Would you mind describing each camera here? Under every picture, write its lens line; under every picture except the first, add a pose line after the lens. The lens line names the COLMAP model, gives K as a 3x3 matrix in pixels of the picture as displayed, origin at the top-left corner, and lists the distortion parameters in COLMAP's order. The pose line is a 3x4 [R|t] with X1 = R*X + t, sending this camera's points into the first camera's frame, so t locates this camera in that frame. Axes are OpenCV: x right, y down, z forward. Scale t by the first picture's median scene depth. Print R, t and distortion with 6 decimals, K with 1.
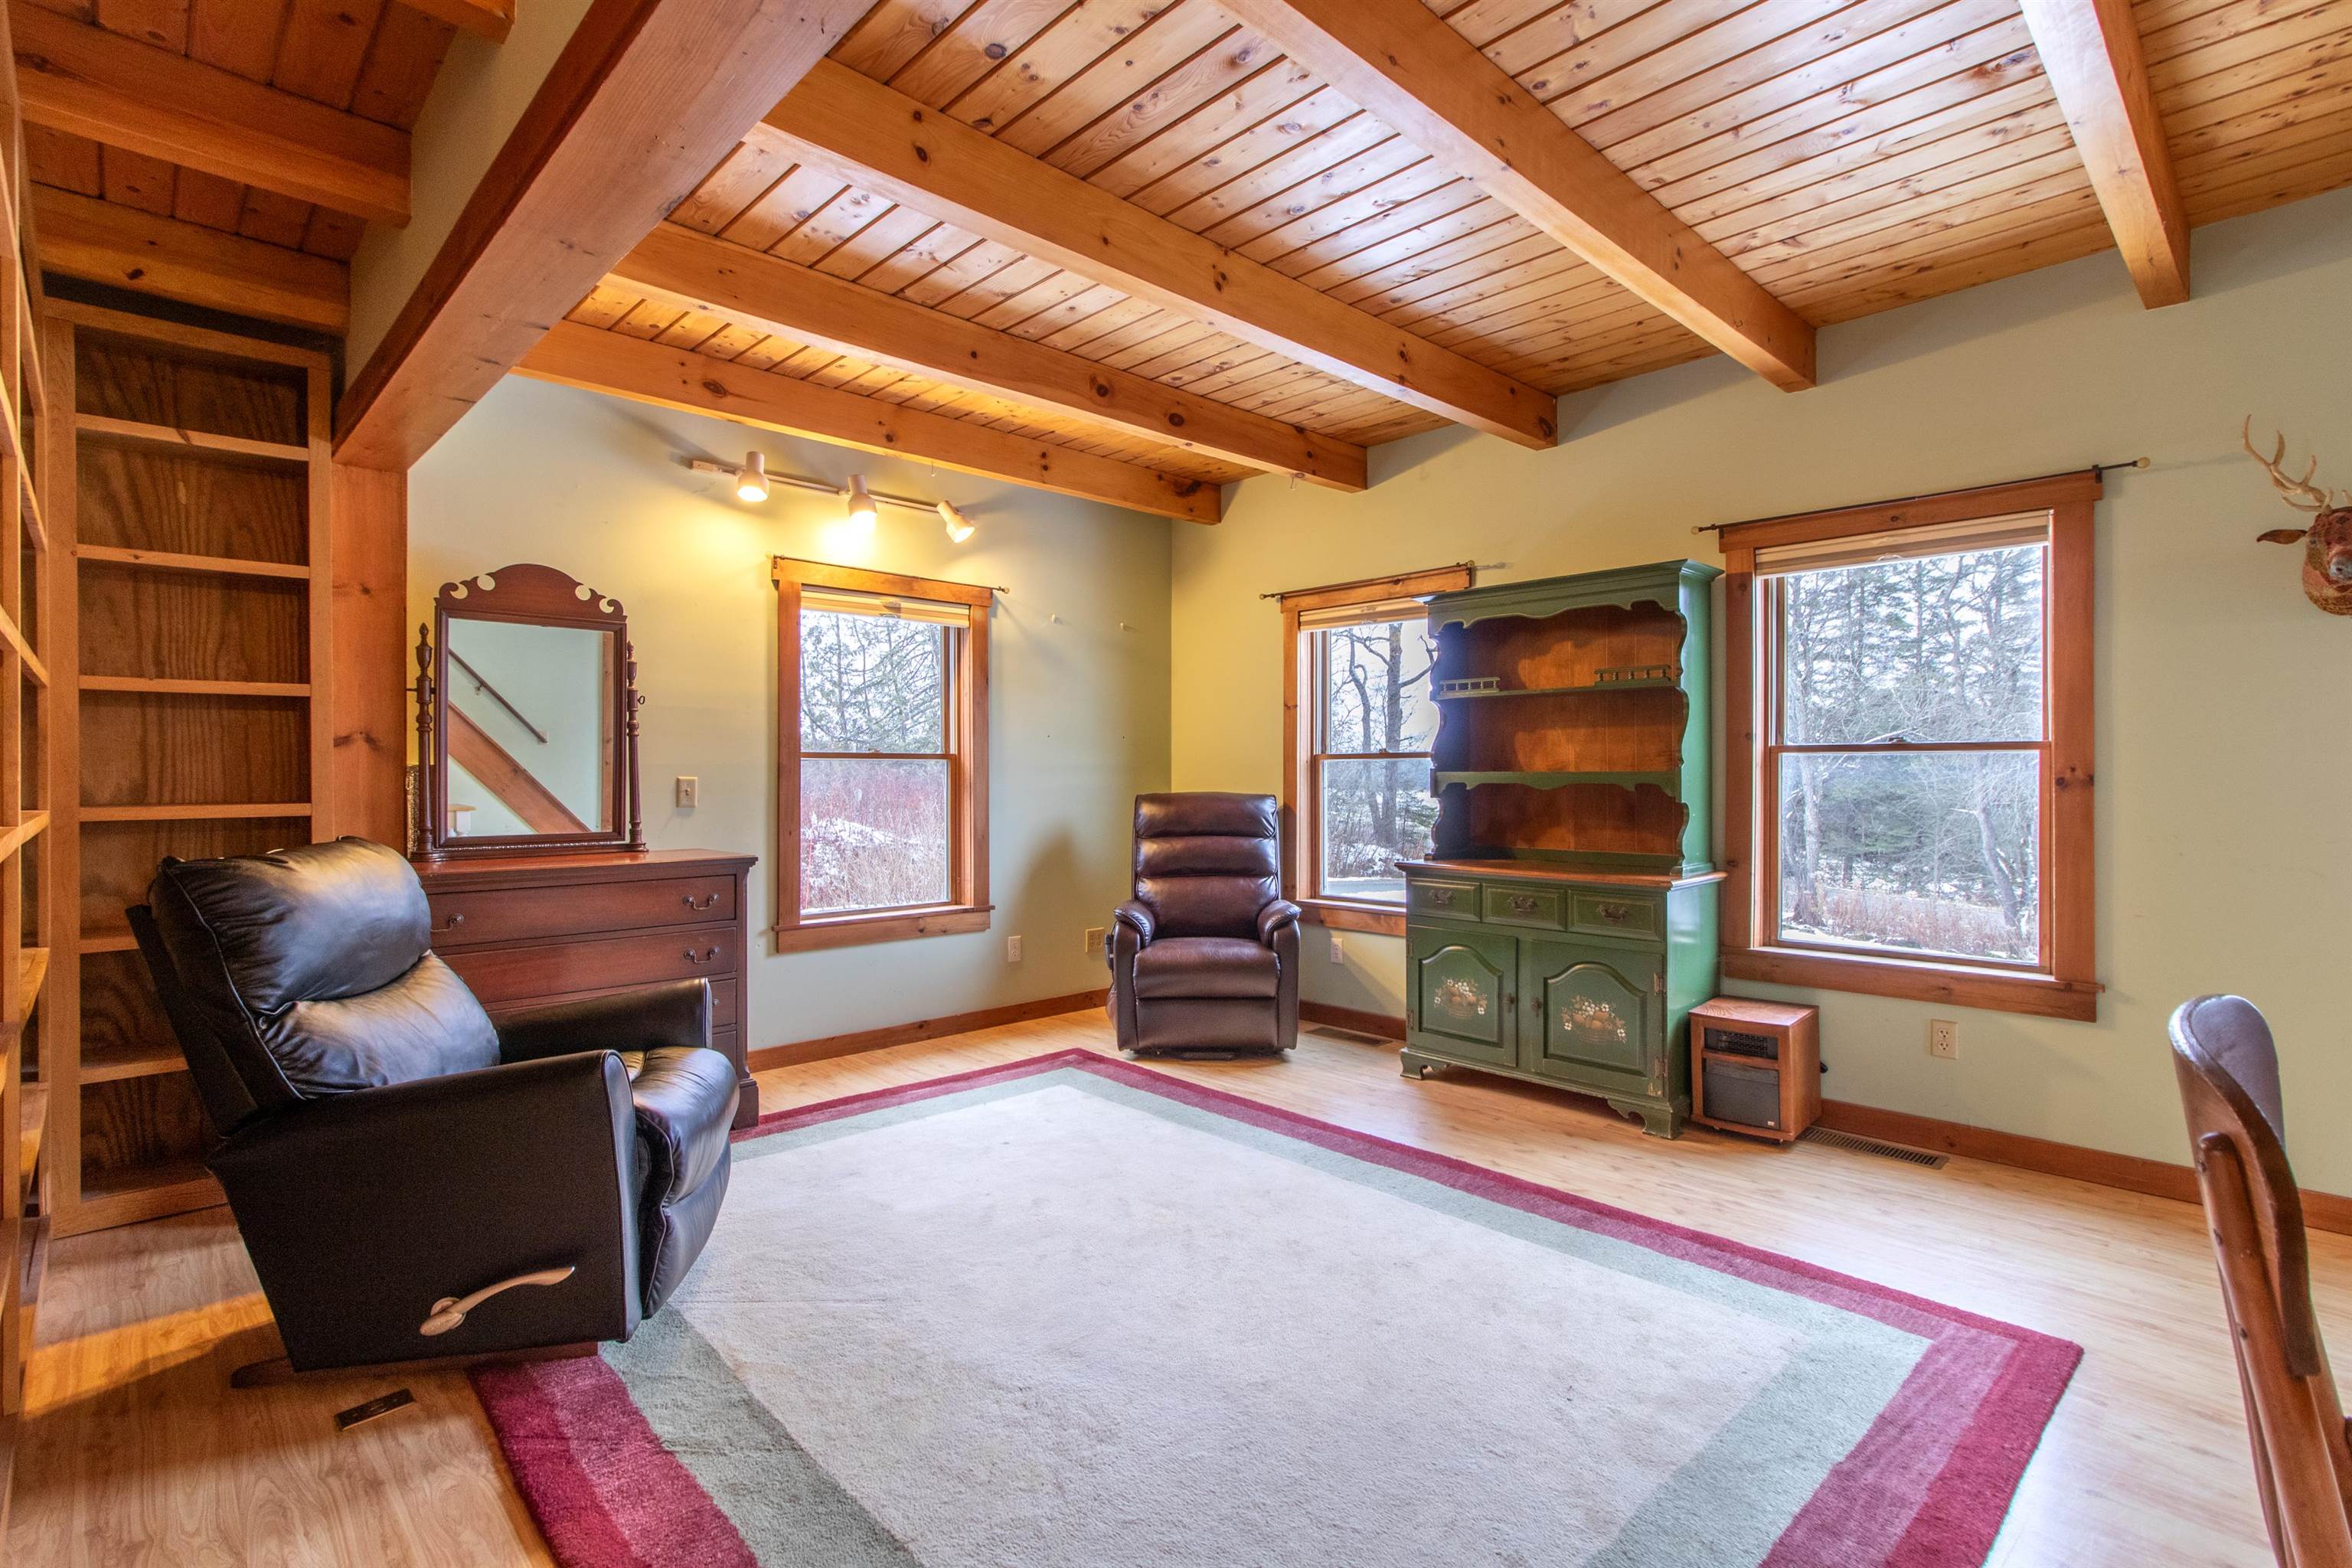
lens RADIAL K [[1056.6, 0, 1169.6], [0, 1056.6, 777.3], [0, 0, 1]] dist [0.000152, 0.000280]
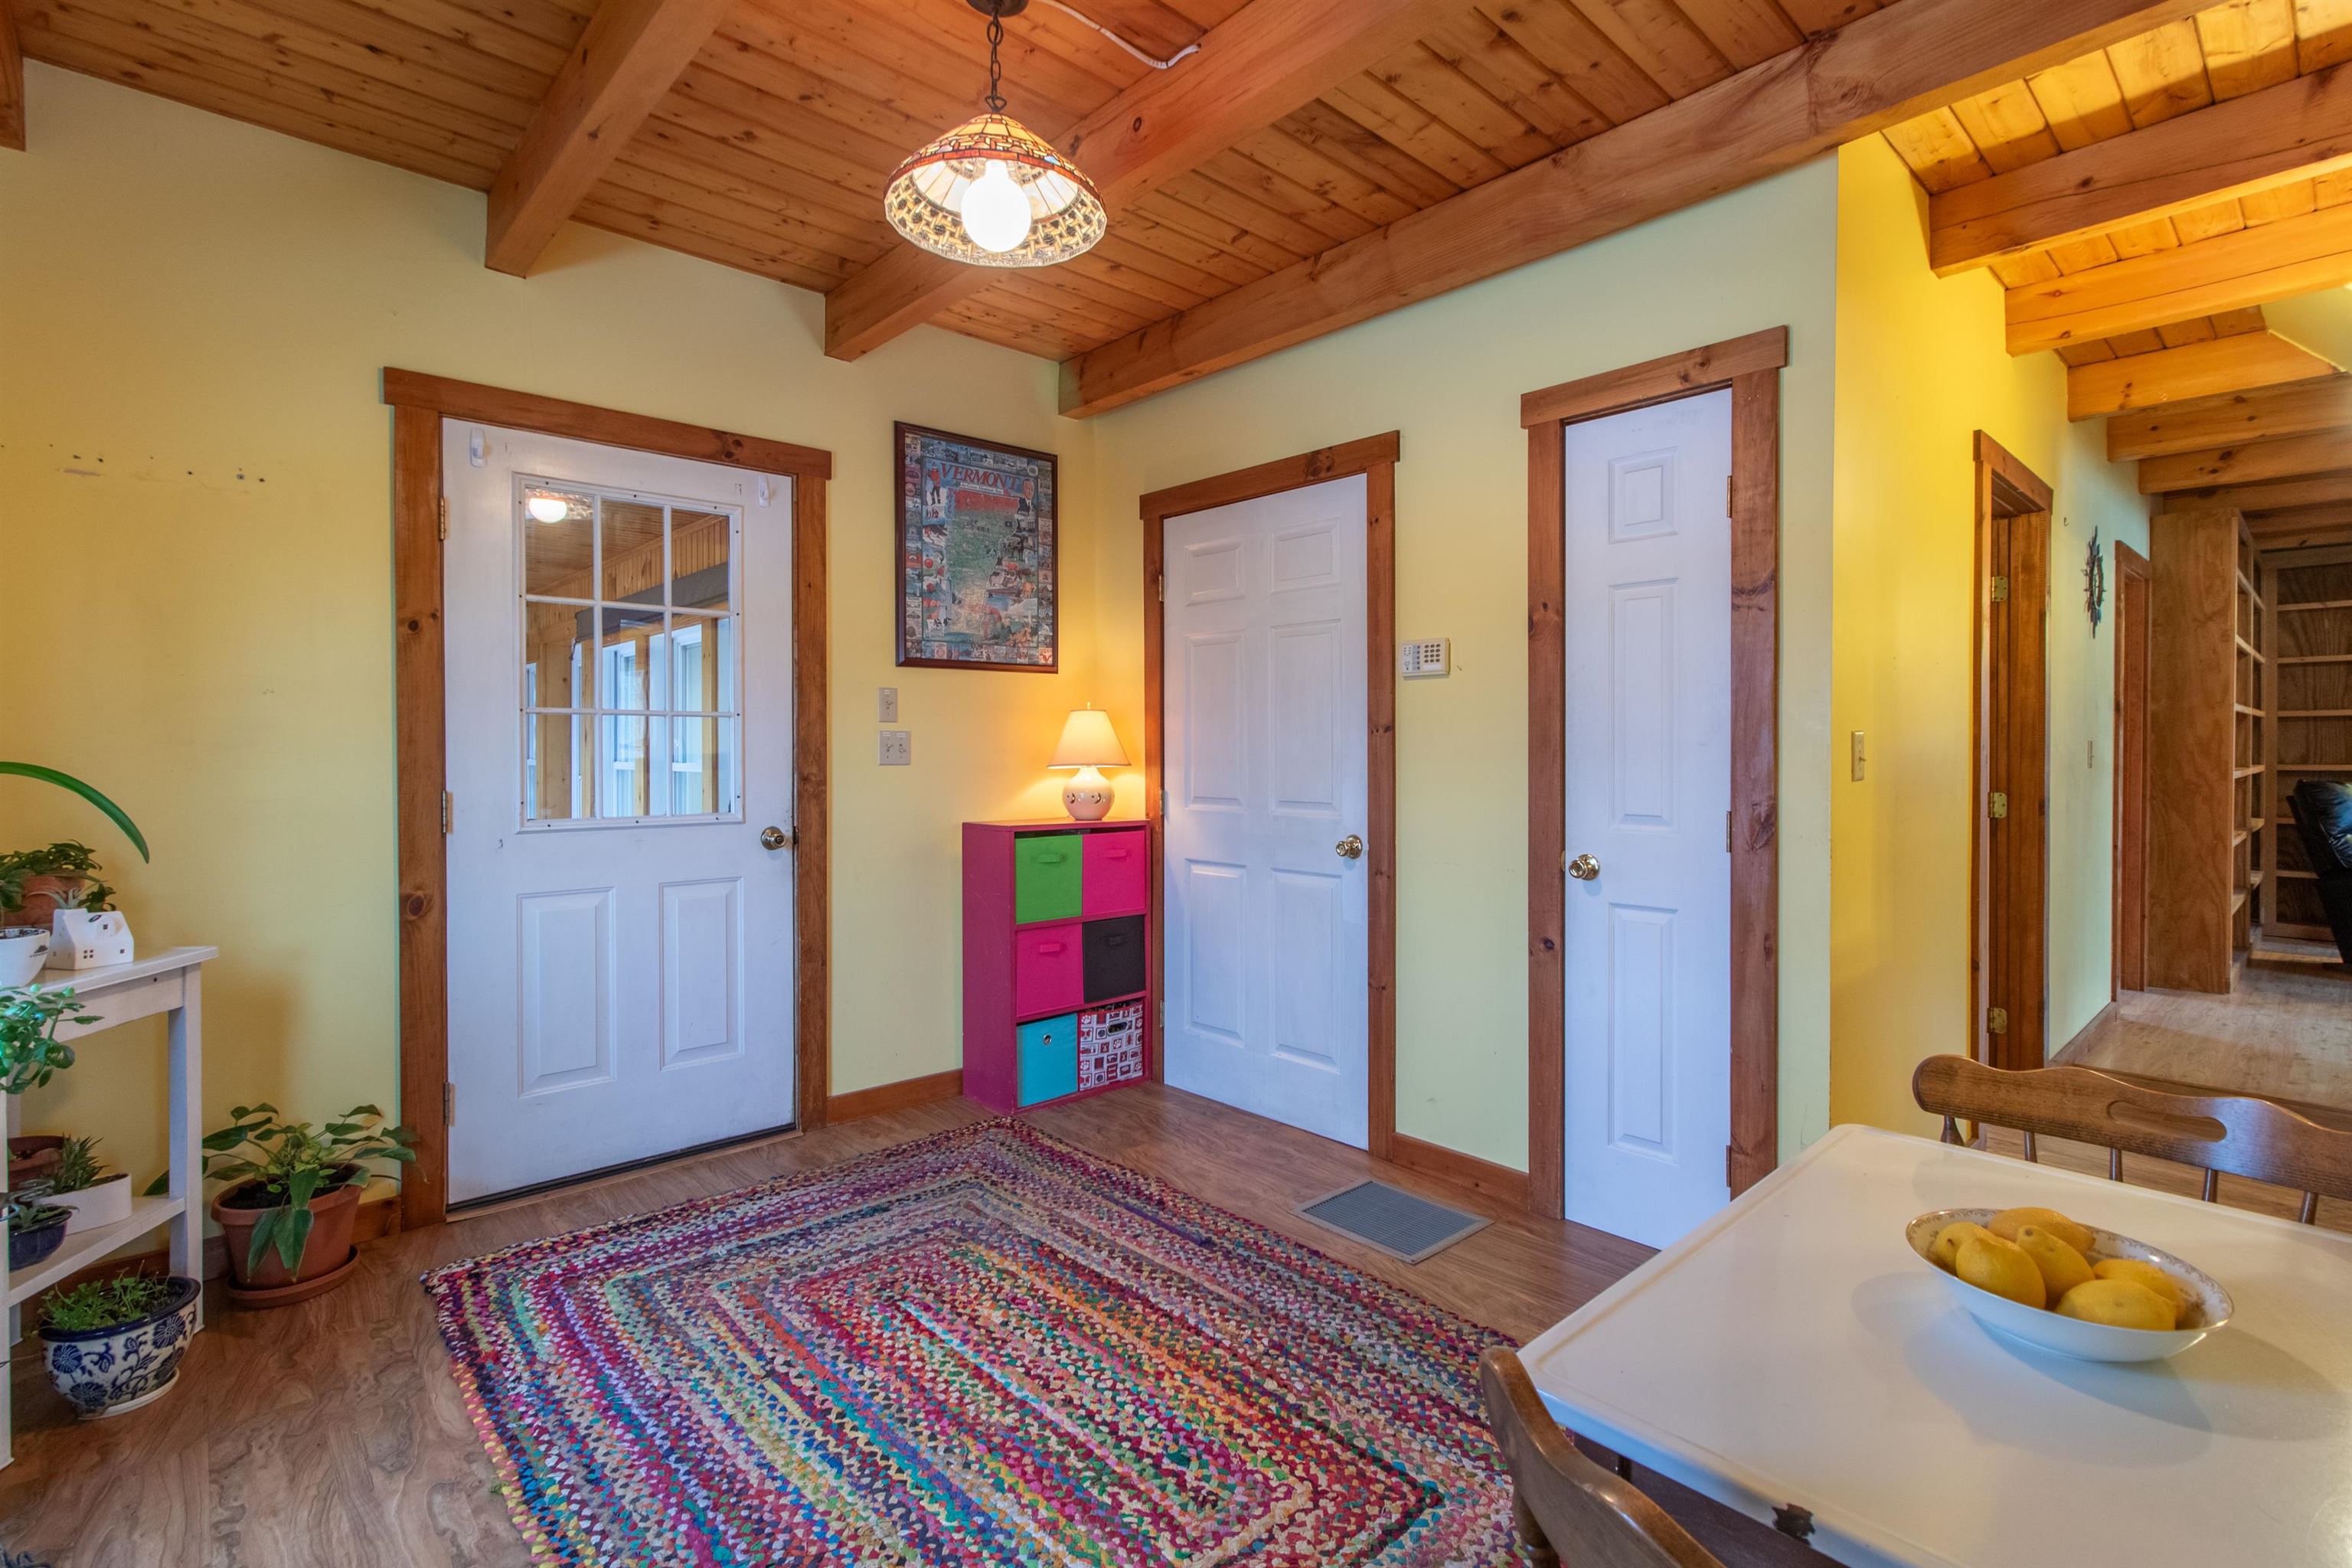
lens RADIAL K [[1095.0, 0, 1175.6], [0, 1095.0, 752.2], [0, 0, 1]] dist [0.000778, 0.000114]
pose [[-0.039034, 0.007481, -0.999210, 0.762214], [-0.004047, 0.999963, 0.007645, -0.004030], [0.999230, 0.004343, -0.039002, -0.689322]]
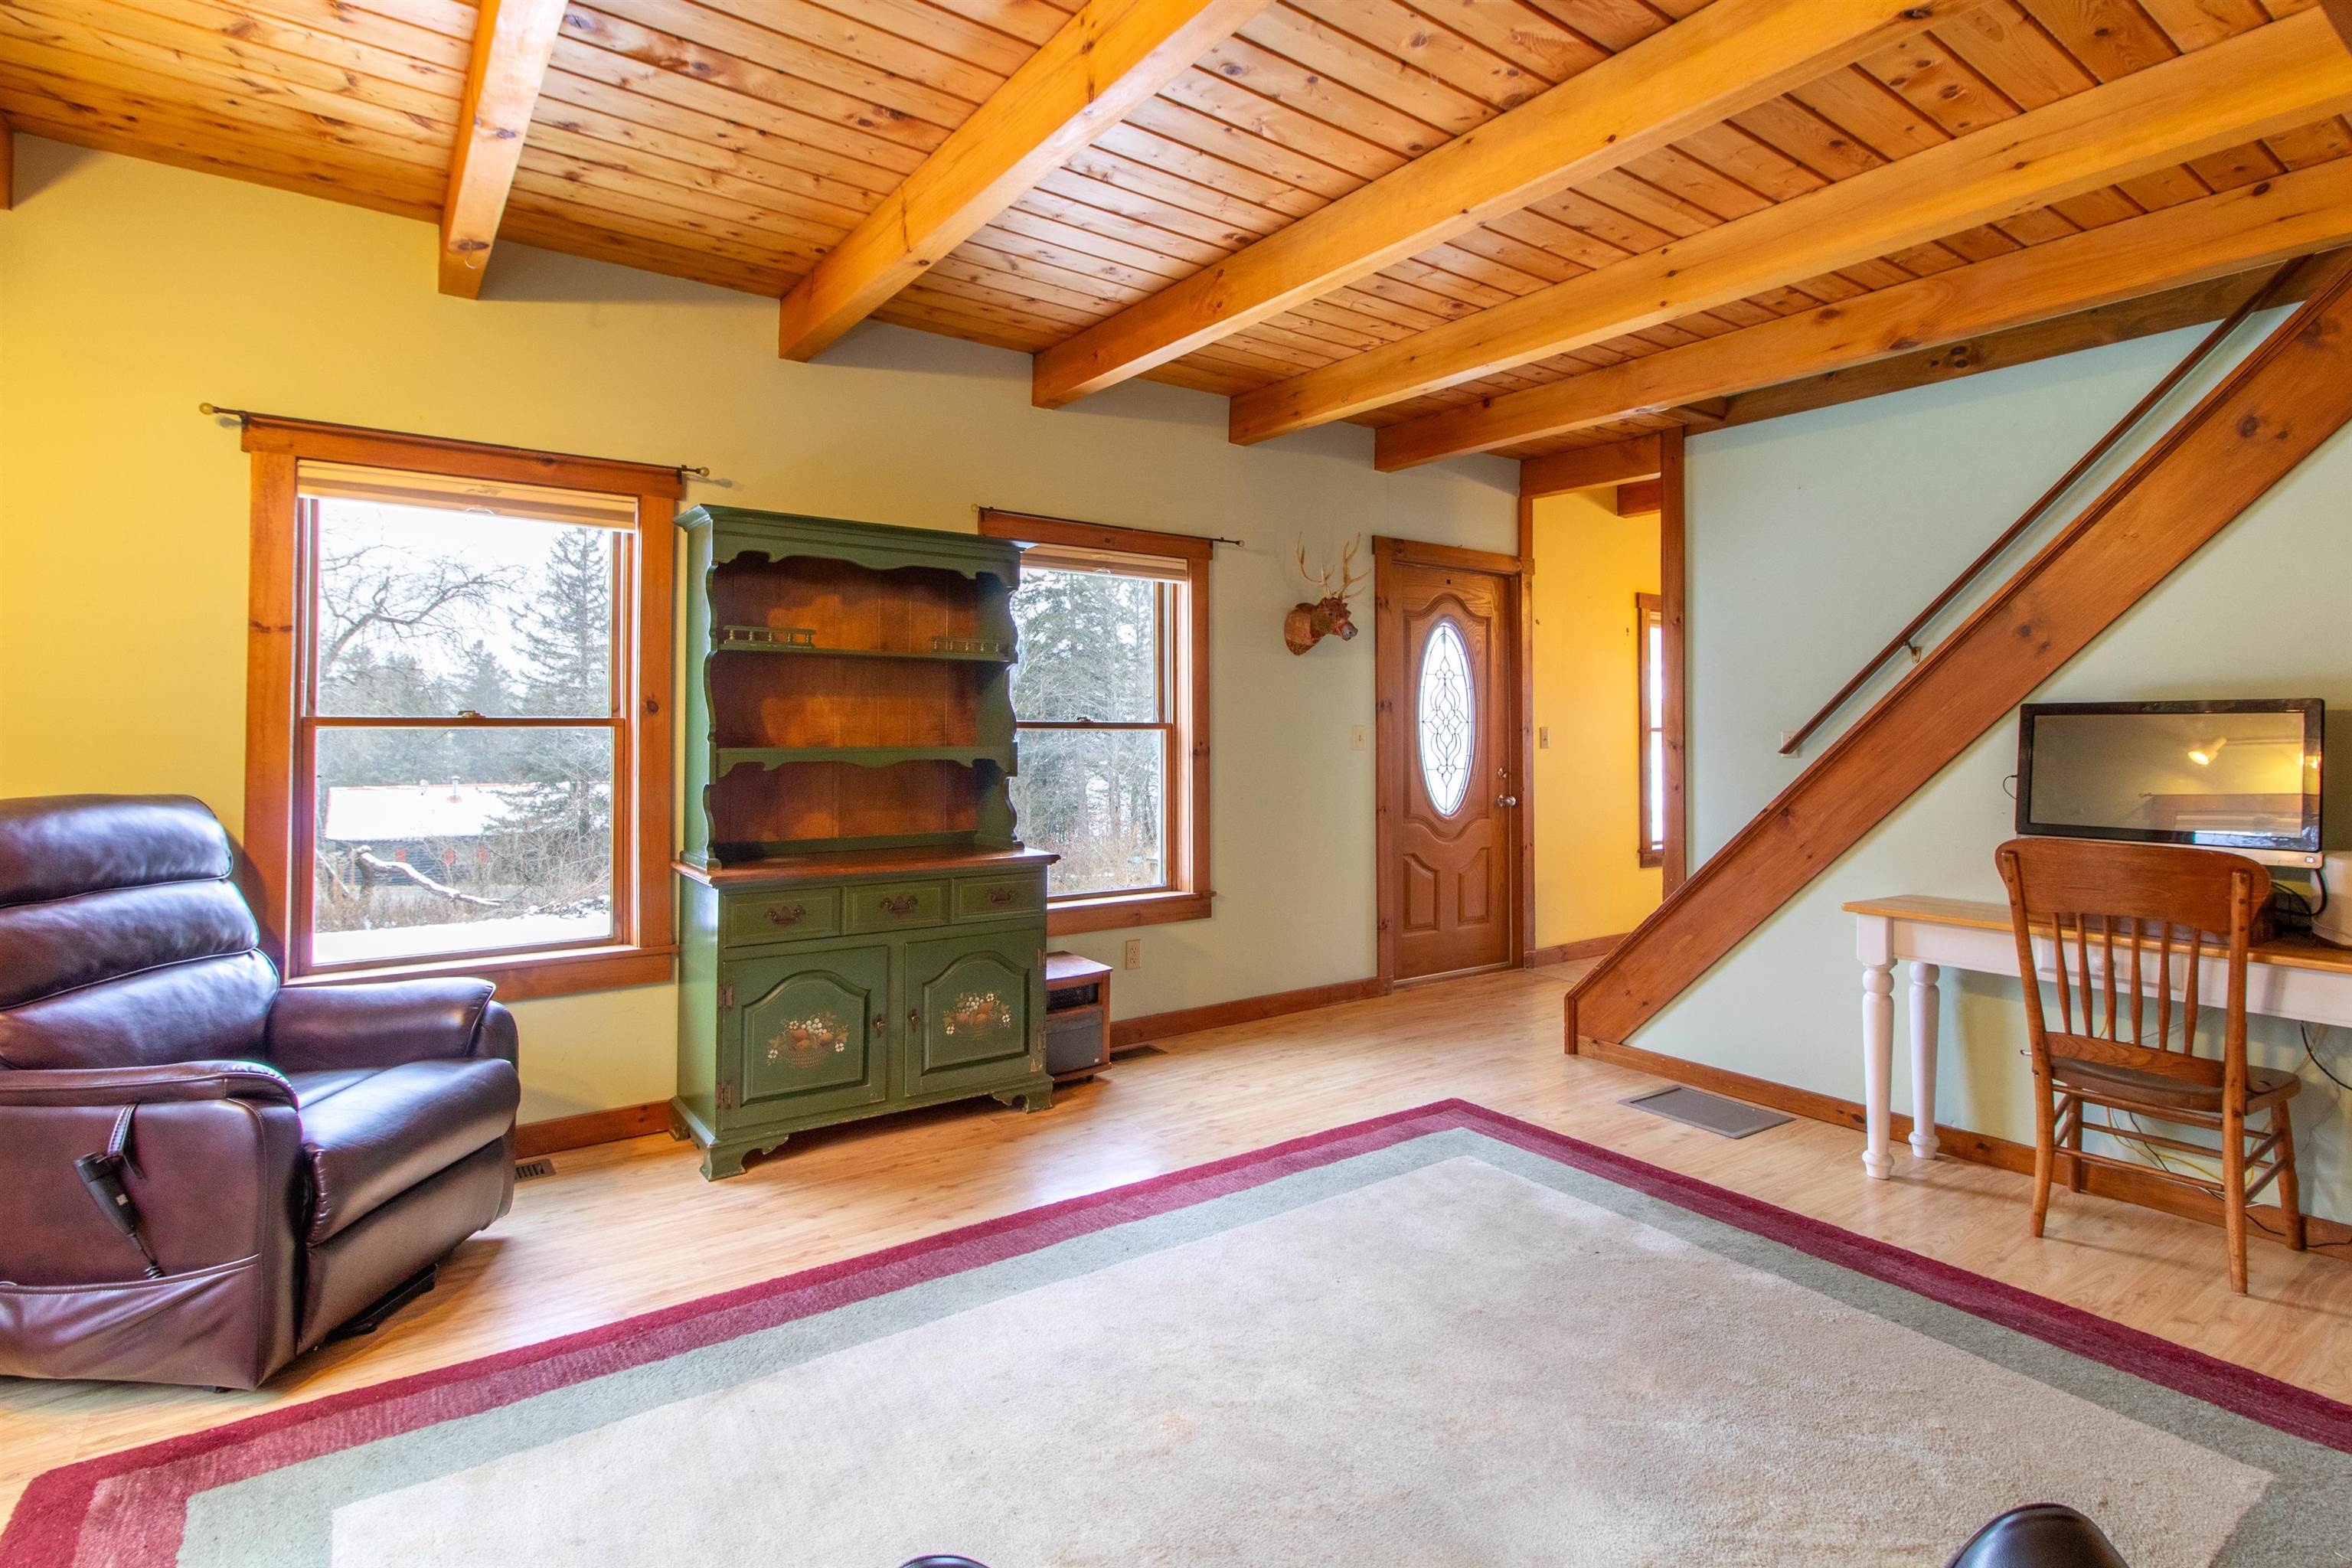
lens RADIAL K [[1128.9, 0, 1115.5], [0, 1128.9, 710.8], [0, 0, 1]] dist [0.000853, 0.000640]
pose [[0.174983, 0.021906, 0.984328, -0.503156], [0.004194, 0.999727, -0.022994, -0.012573], [-0.984562, 0.008152, 0.174844, 0.630334]]
